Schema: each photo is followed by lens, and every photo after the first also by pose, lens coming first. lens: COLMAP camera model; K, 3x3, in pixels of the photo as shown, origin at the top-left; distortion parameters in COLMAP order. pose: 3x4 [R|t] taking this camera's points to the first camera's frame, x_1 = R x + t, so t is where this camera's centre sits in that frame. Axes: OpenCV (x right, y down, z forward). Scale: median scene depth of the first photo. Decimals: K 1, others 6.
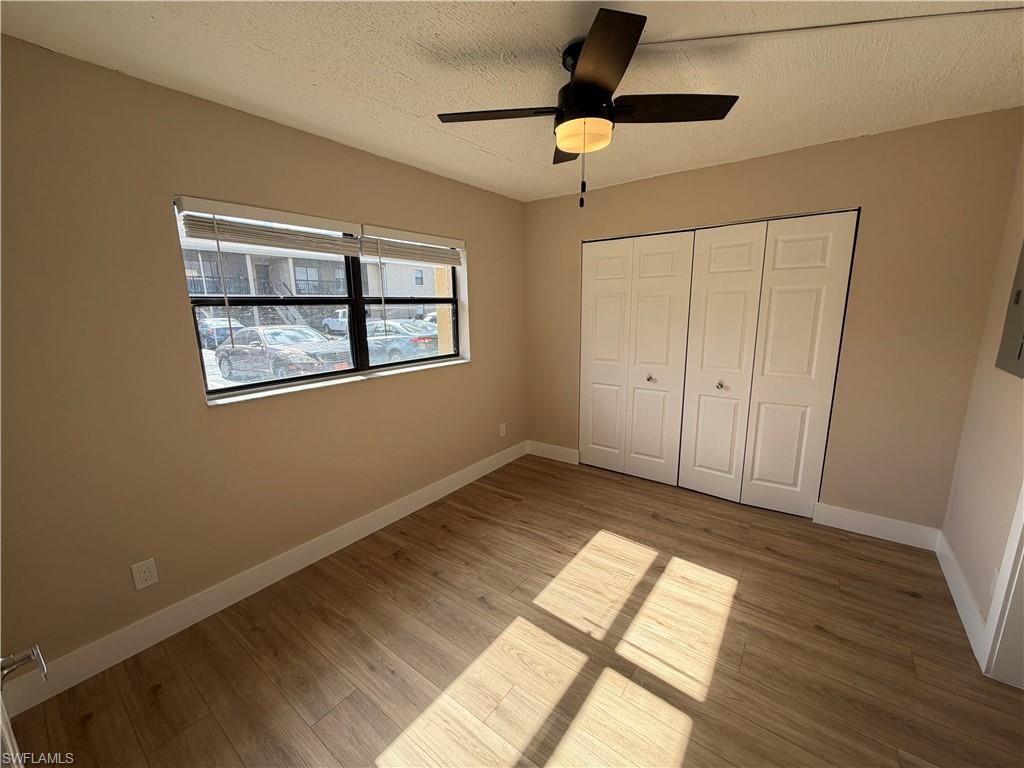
lens RADIAL K [[407.6, 0, 512.8], [0, 407.6, 385.8], [0, 0, 1]] dist [0.000176, 0.000047]
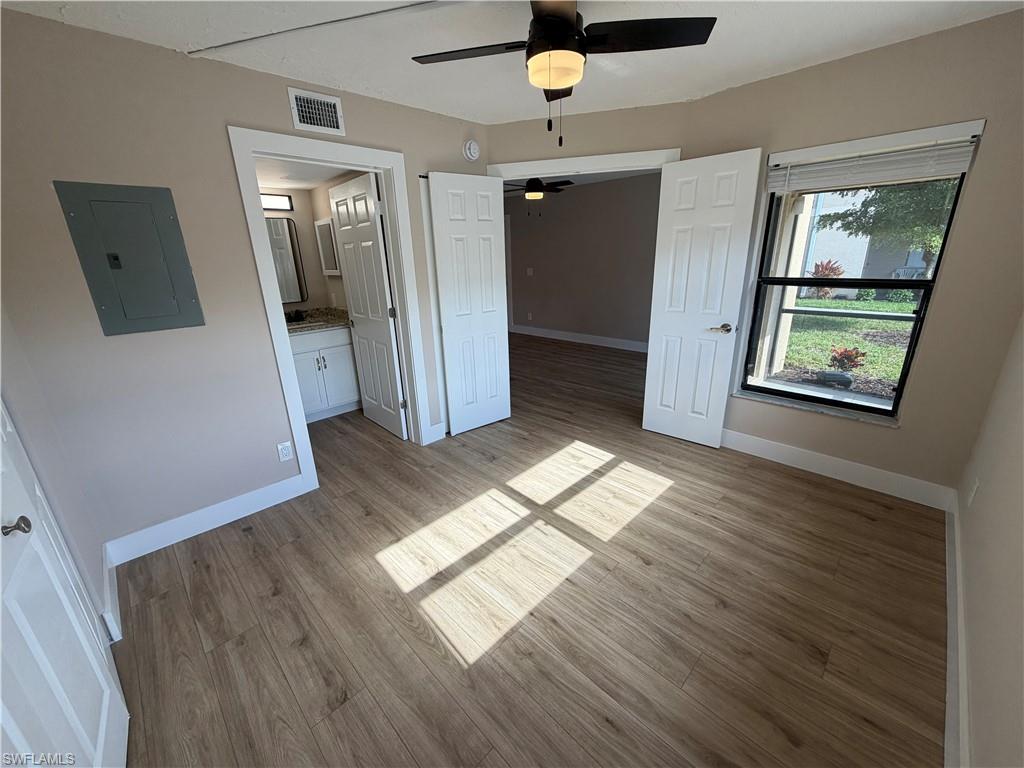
lens RADIAL K [[407.6, 0, 511.5], [0, 407.6, 383.5], [0, 0, 1]] dist [0.000176, 0.000047]
pose [[-0.988908, 0.002897, 0.148500, 0.096054], [0.075291, 0.871610, 0.484383, -0.323809], [-0.128030, 0.490191, -0.862161, 1.655175]]
